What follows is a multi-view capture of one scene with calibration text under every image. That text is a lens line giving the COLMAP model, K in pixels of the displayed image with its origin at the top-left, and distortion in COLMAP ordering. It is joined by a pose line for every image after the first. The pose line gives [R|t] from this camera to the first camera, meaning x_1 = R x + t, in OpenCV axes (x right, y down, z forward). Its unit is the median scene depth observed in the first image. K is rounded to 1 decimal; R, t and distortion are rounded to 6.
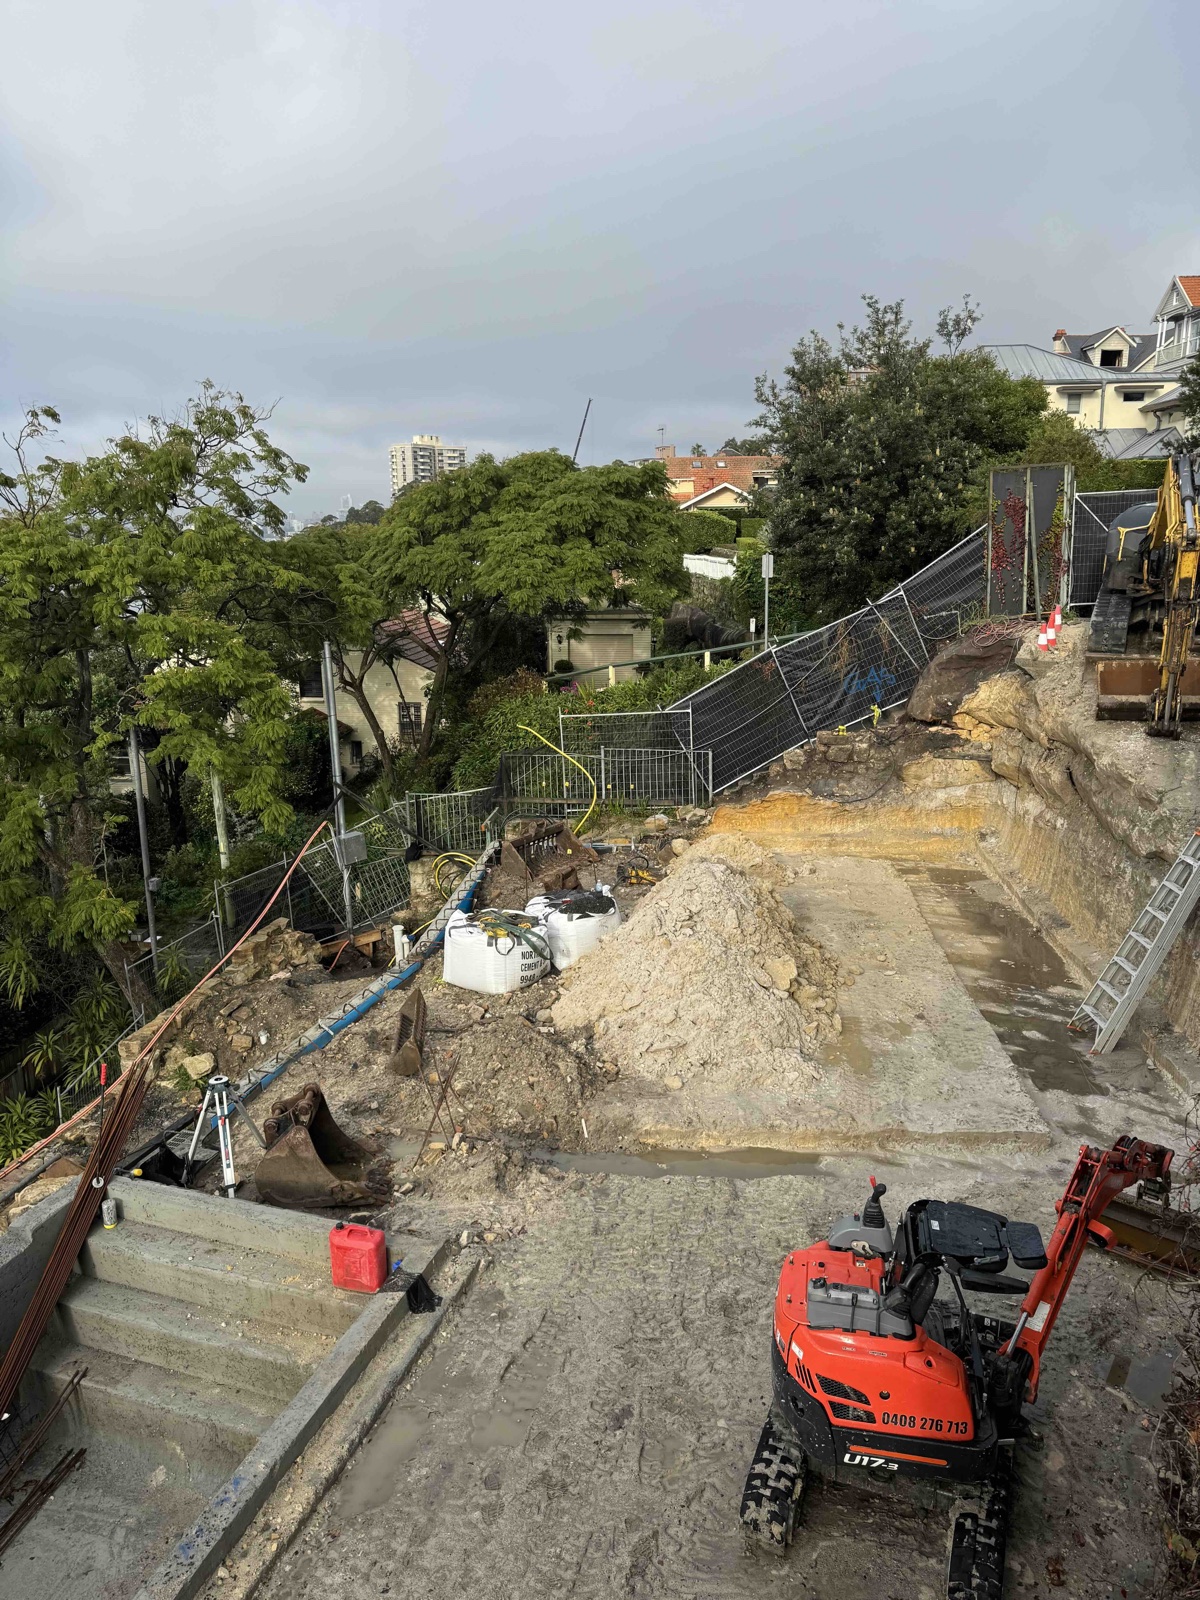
lens RADIAL K [[1104.7, 0, 601.1], [0, 1104.7, 810.1], [0, 0, 1]] dist [0.005030, -0.005202]
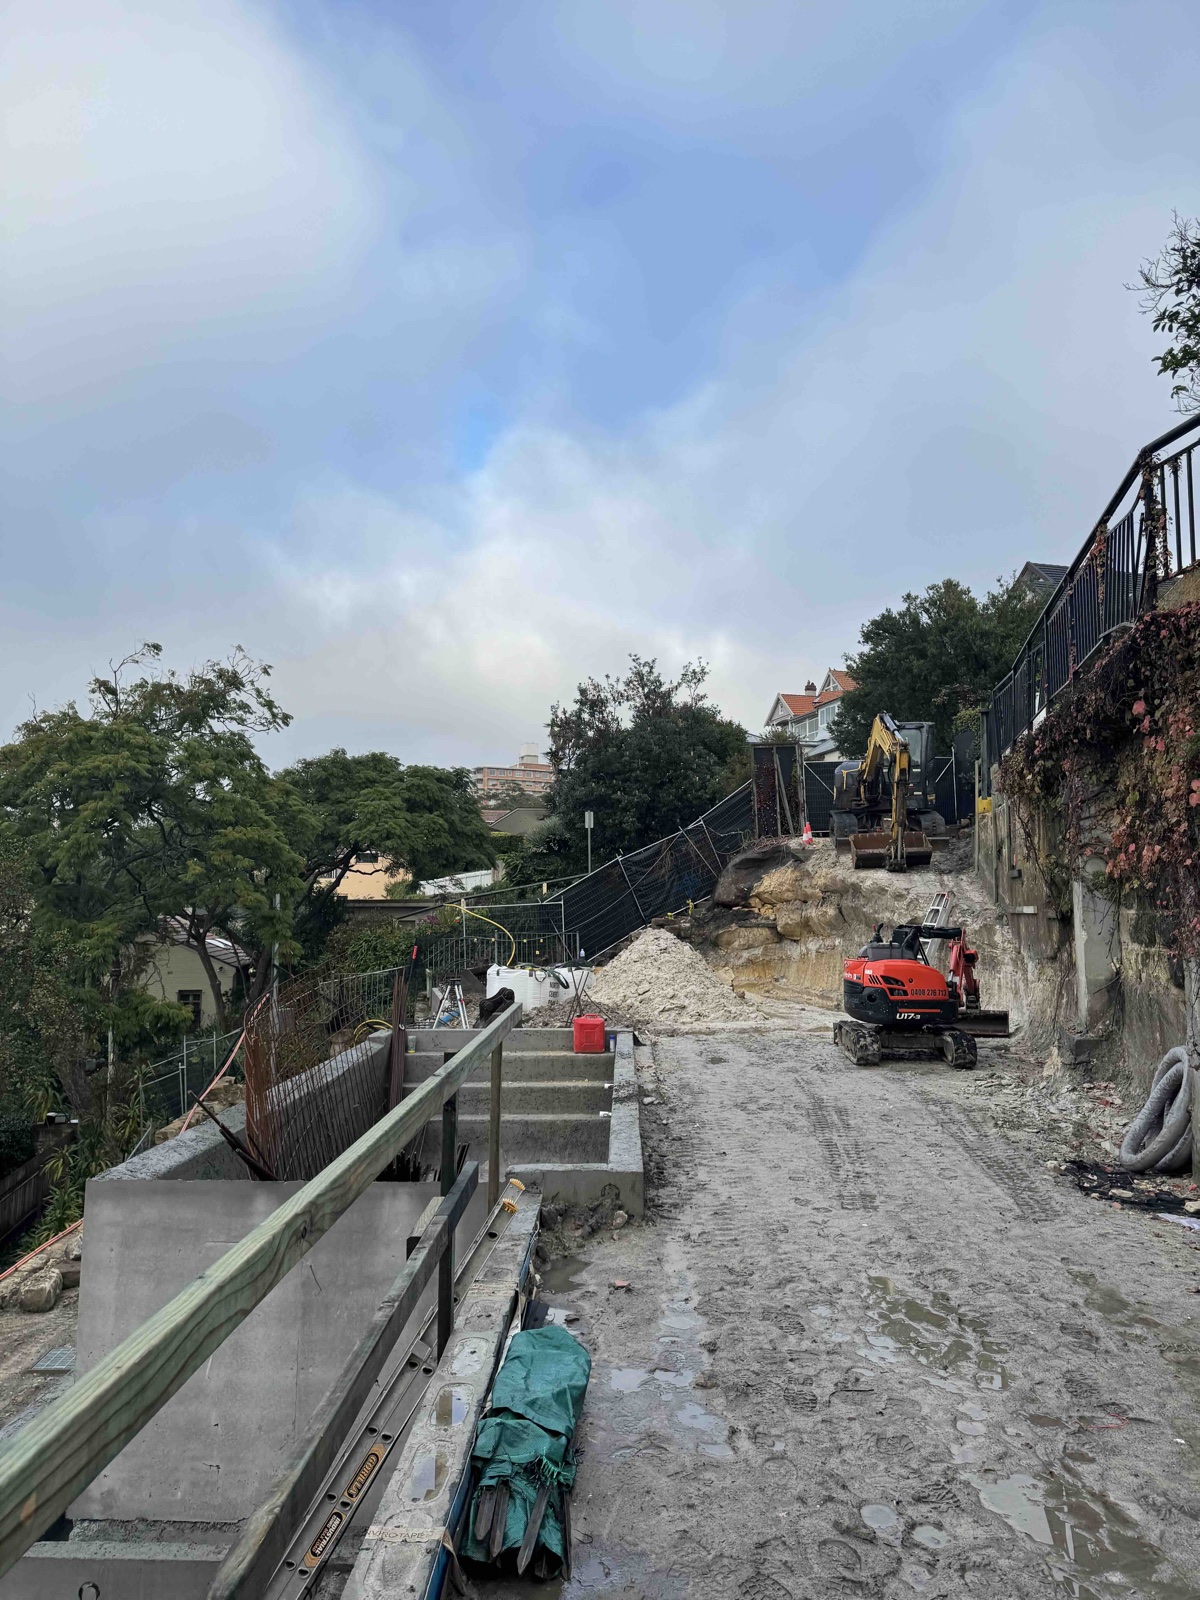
lens RADIAL K [[1104.7, 0, 598.5], [0, 1104.7, 793.7], [0, 0, 1]] dist [0.005030, -0.005202]
pose [[0.952318, 0.044859, 0.301790, -0.307950], [0.064537, 0.937134, -0.342950, 0.265931], [-0.298202, 0.346074, 0.889555, -0.278571]]
